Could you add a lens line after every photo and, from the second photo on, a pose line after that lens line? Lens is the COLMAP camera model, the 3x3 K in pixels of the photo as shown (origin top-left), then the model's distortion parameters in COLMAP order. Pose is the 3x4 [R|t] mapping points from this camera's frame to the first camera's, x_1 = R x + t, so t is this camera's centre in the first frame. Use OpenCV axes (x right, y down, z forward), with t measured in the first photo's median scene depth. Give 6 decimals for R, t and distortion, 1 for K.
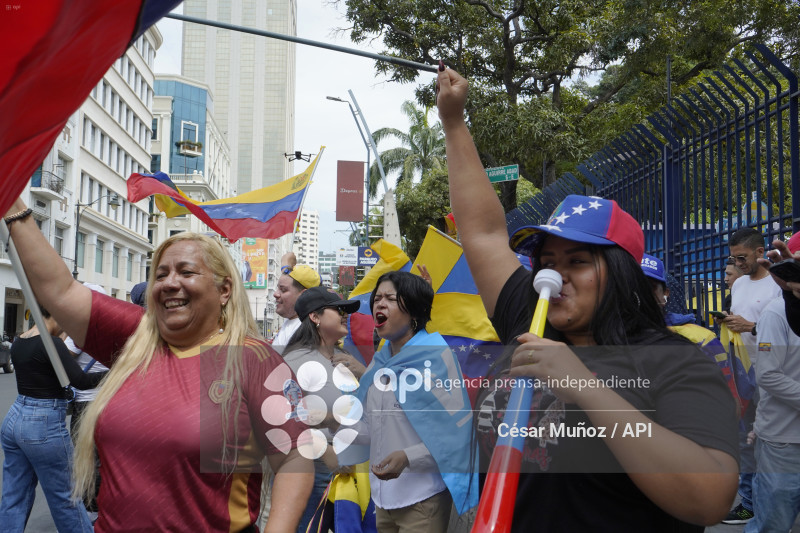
lens RADIAL K [[741.8, 0, 400.0], [0, 741.8, 266.5], [0, 0, 1]] dist [0.008116, 0.003540]
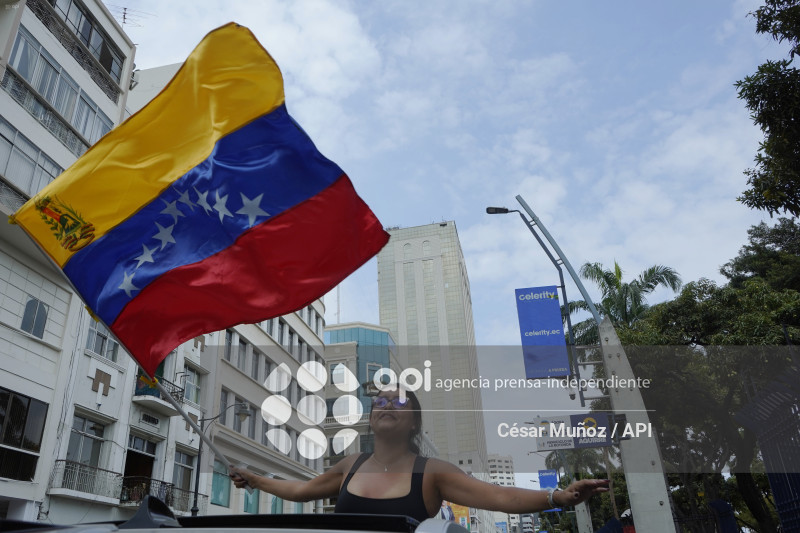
lens RADIAL K [[637.8, 0, 400.0], [0, 637.8, 266.5], [0, 0, 1]] dist [-0.001597, 0.000777]
pose [[0.957466, -0.173206, -0.230779, -0.041306], [0.078962, 0.926548, -0.367796, 0.034717], [0.277532, 0.333930, 0.900815, 0.390559]]
